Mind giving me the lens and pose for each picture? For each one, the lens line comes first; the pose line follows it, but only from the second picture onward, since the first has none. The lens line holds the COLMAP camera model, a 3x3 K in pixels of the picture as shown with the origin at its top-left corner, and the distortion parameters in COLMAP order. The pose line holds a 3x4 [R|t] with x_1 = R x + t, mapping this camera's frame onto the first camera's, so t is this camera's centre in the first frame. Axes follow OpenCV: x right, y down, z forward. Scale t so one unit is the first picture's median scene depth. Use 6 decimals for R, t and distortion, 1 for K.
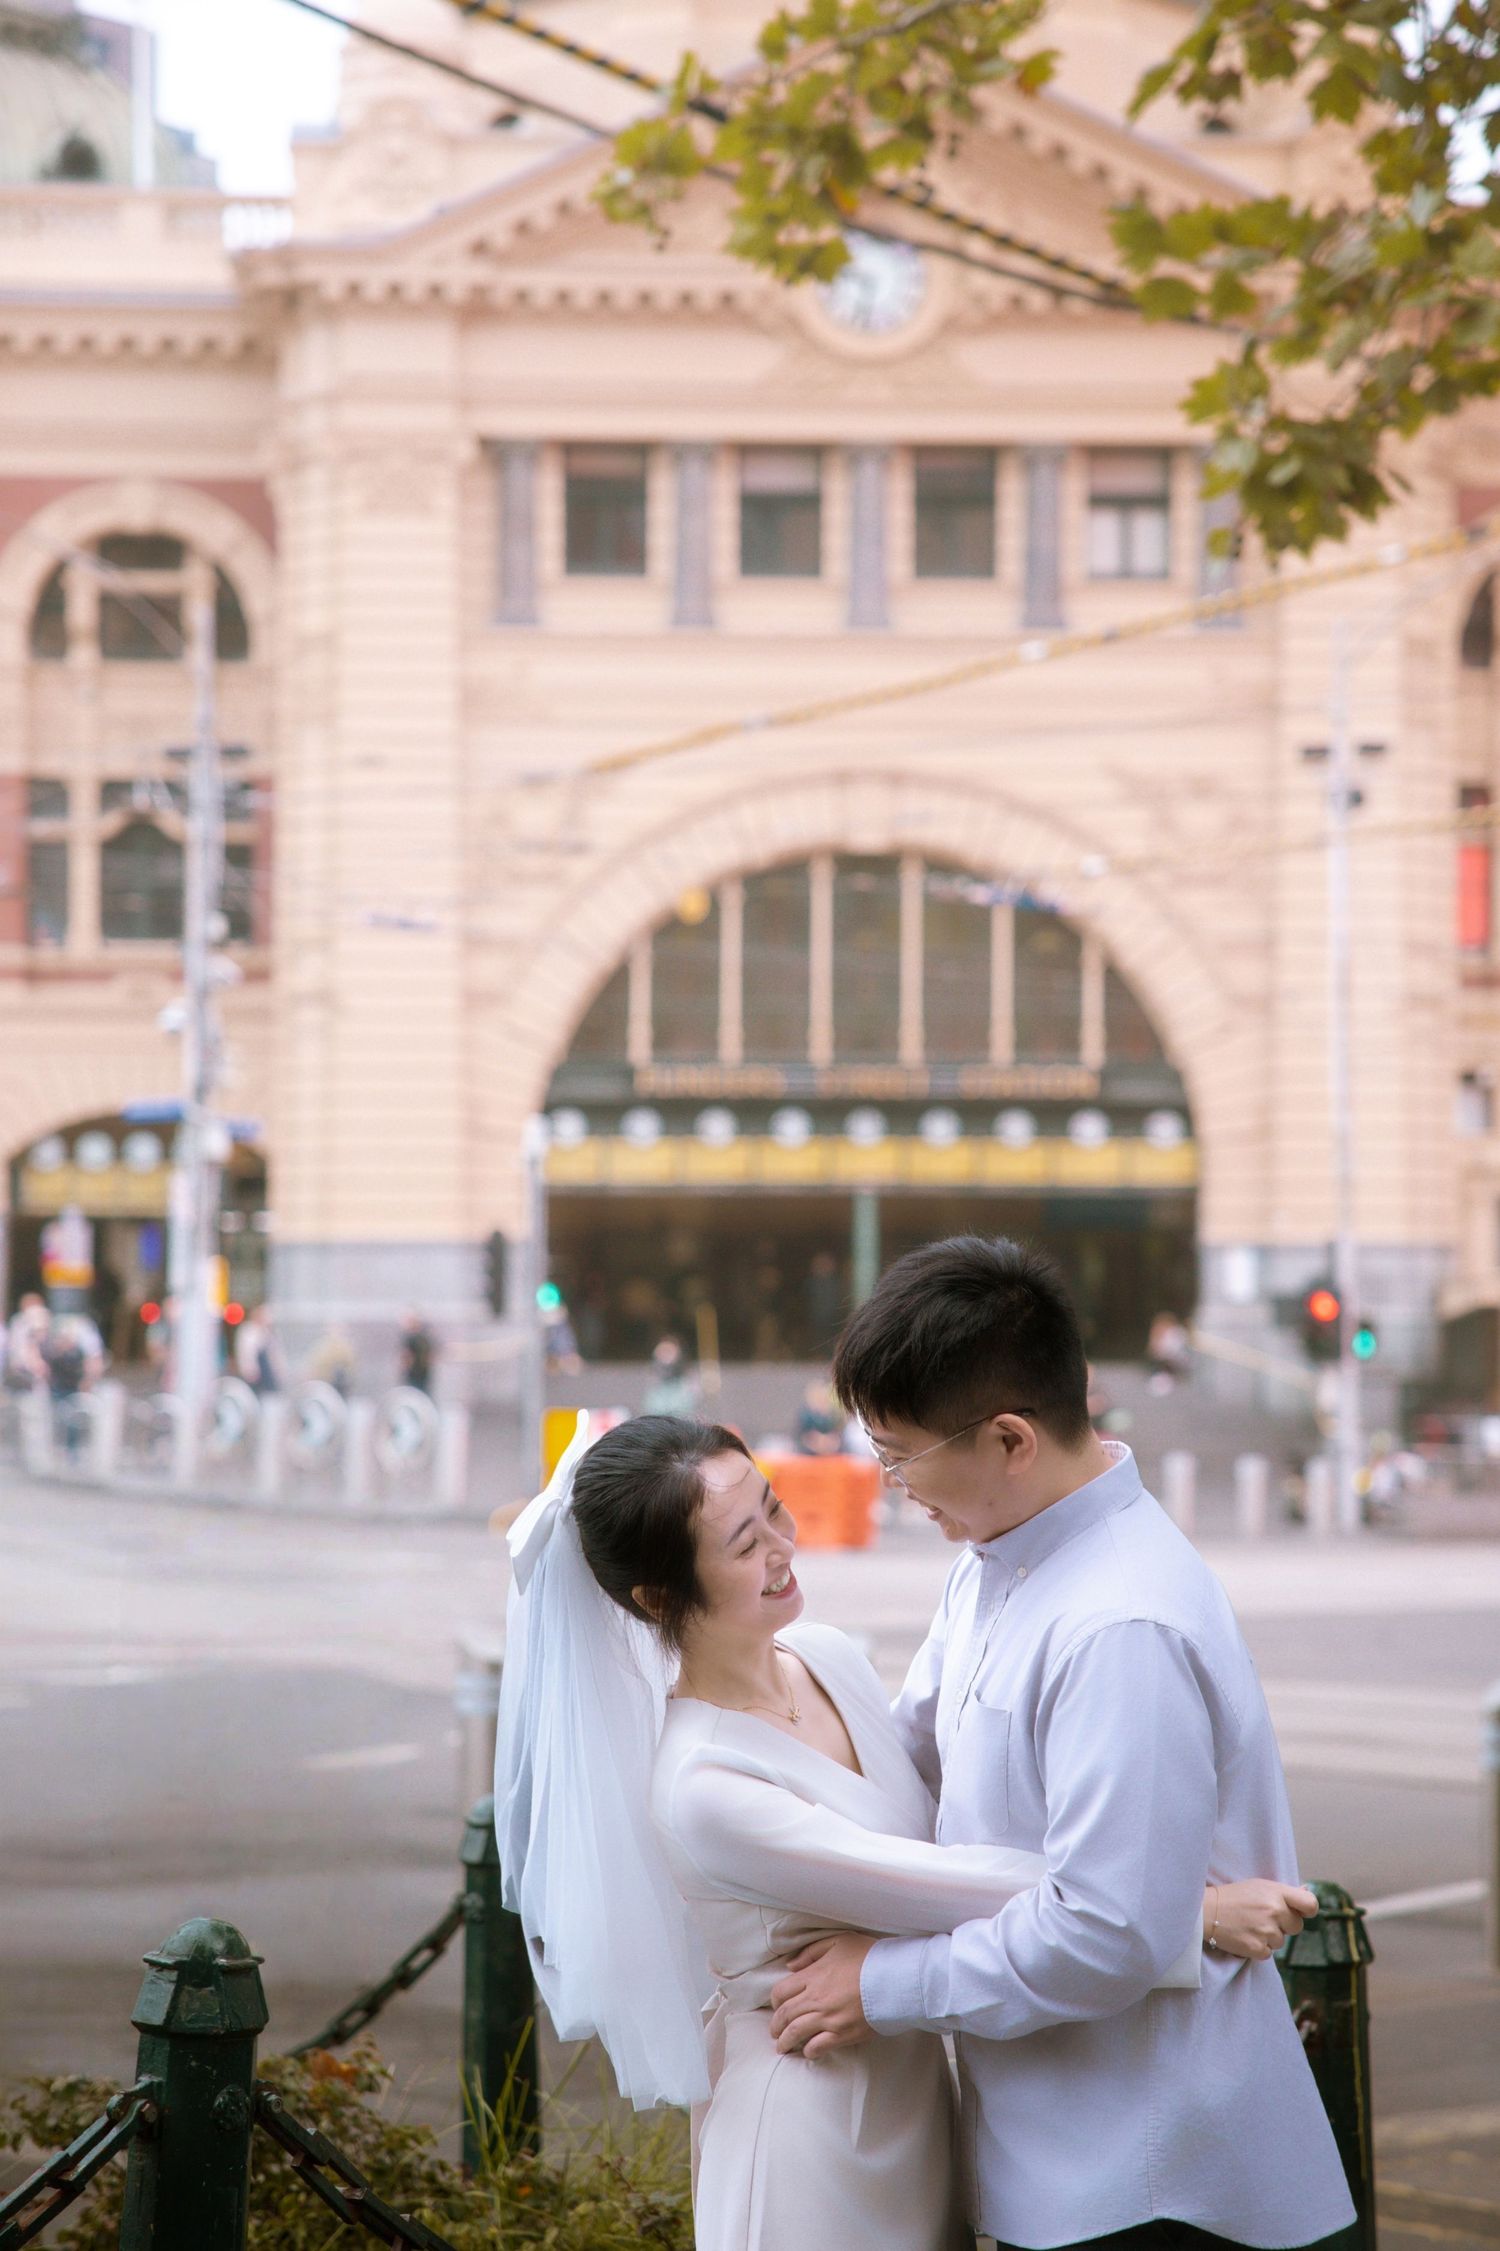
lens RADIAL K [[5186.0, 0, 720.9], [0, 5186.0, 1199.4], [0, 0, 1]] dist [0.382257, 0.000000]
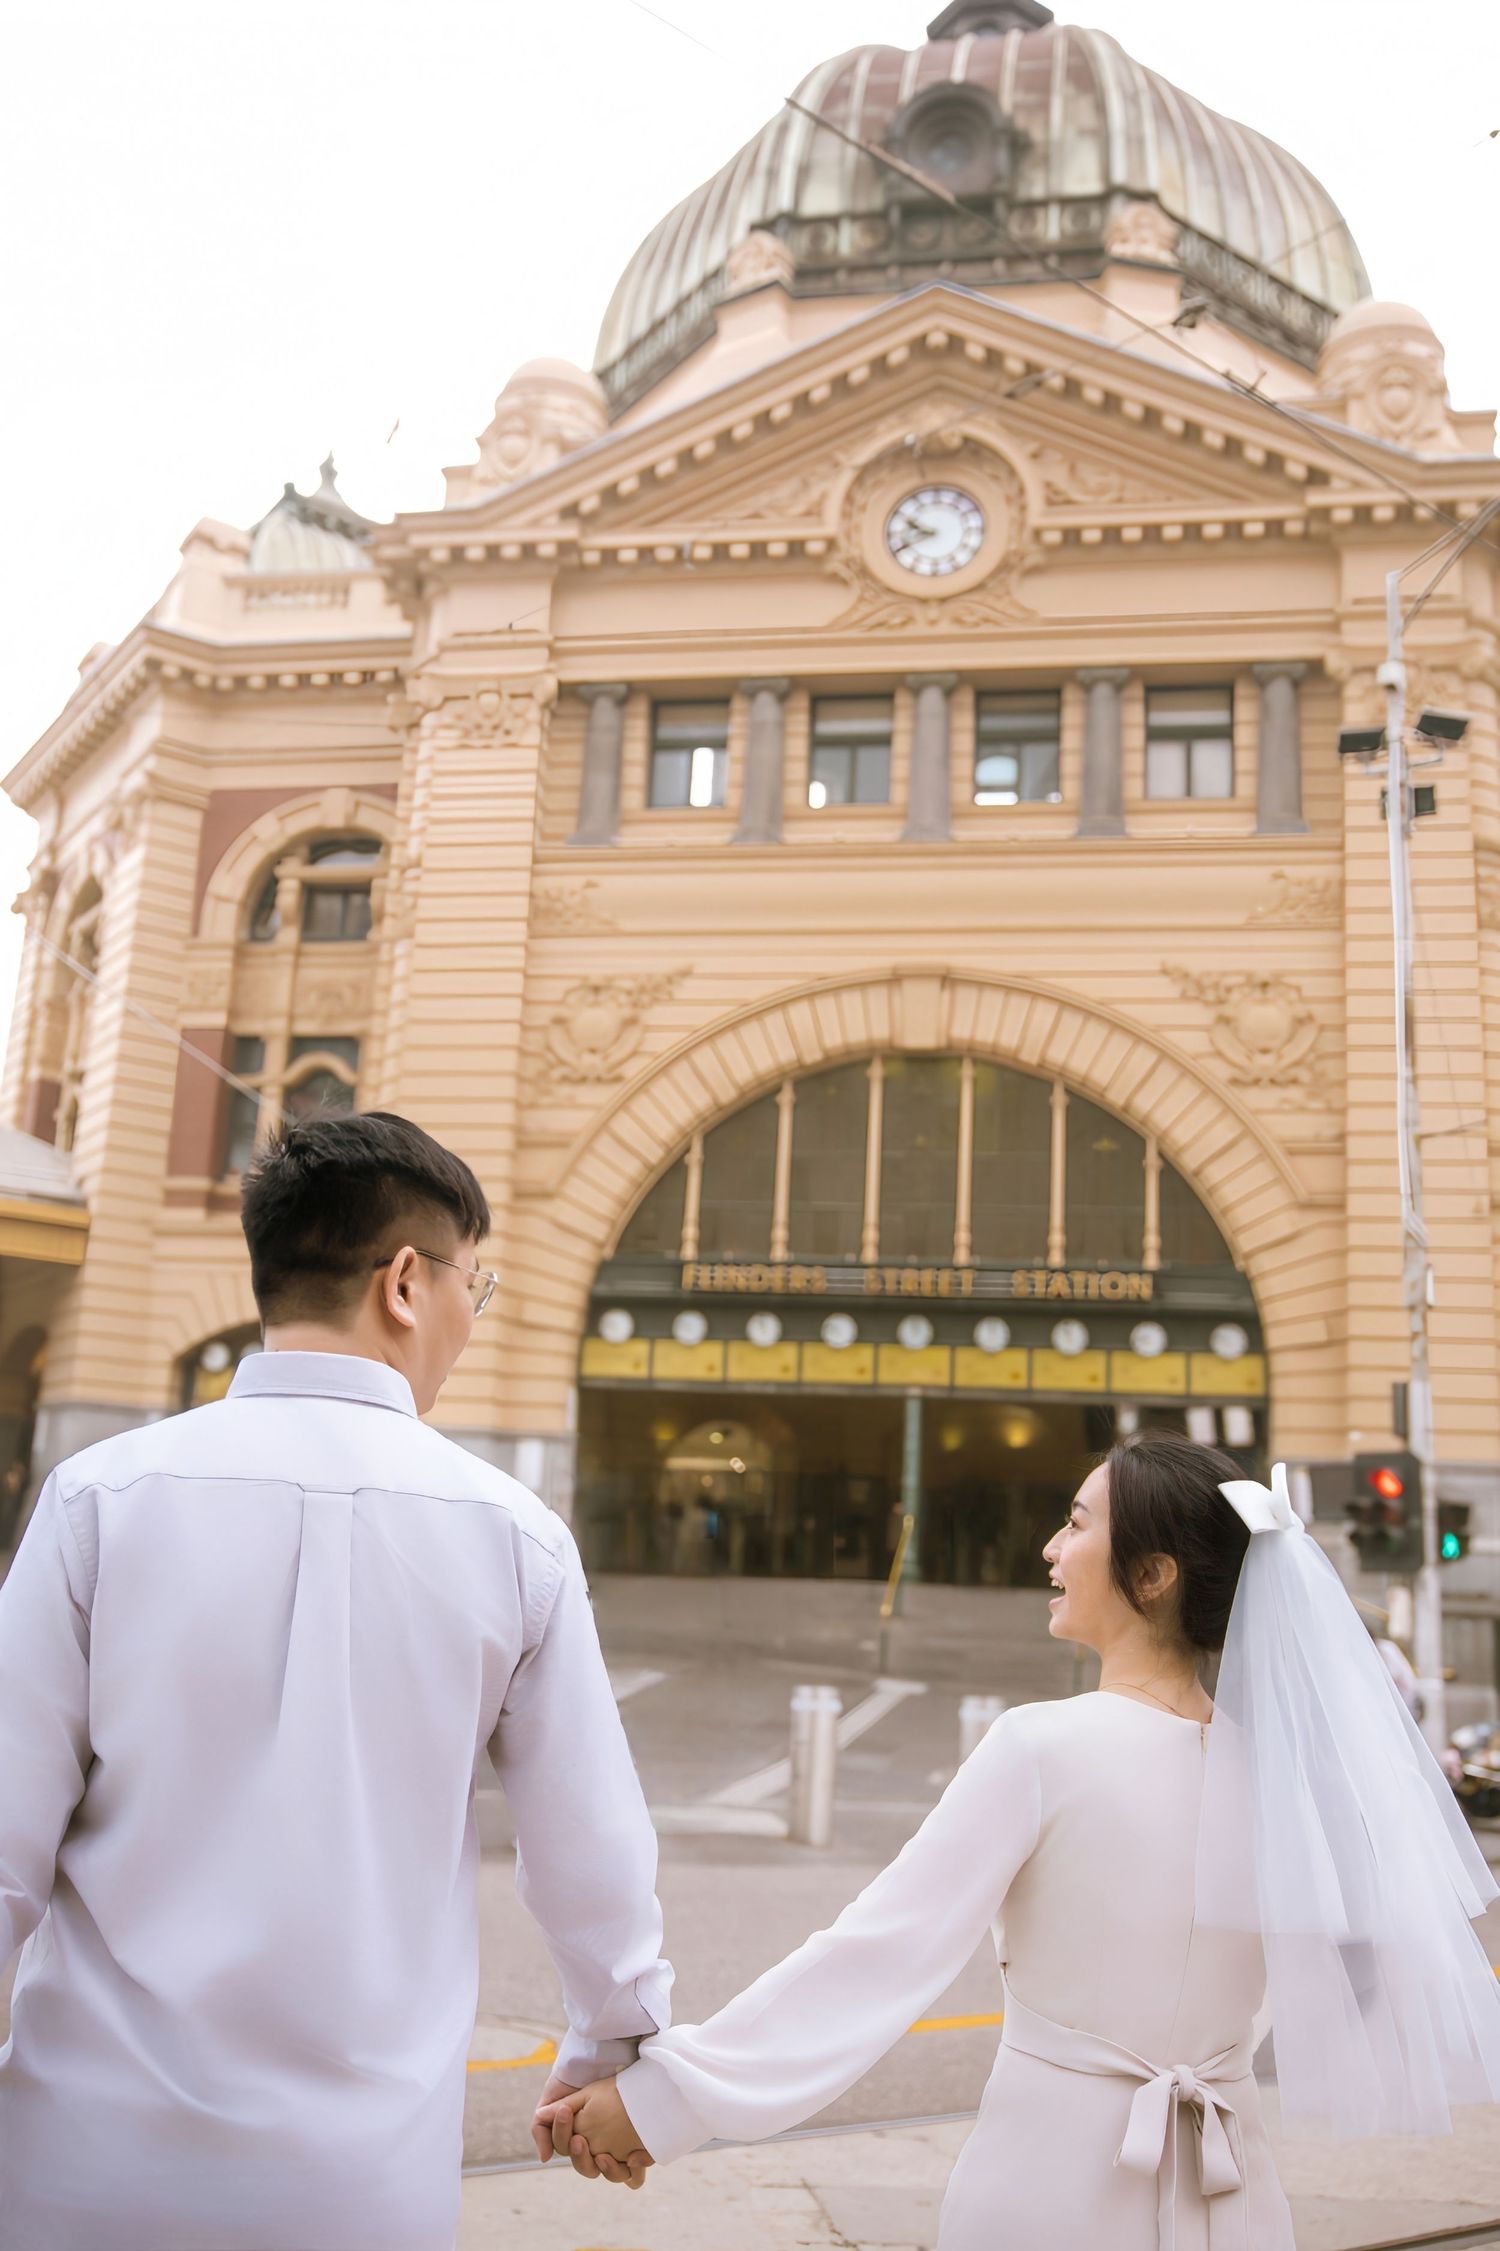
lens RADIAL K [[2011.4, 0, 758.0], [0, 2011.4, 1142.6], [0, 0, 1]] dist [-0.042994, 0.049170]
pose [[0.978475, -0.000123, -0.206365, 0.076889], [-0.039586, 0.981317, -0.188280, 0.023338], [0.202532, 0.192396, 0.960190, 0.626469]]
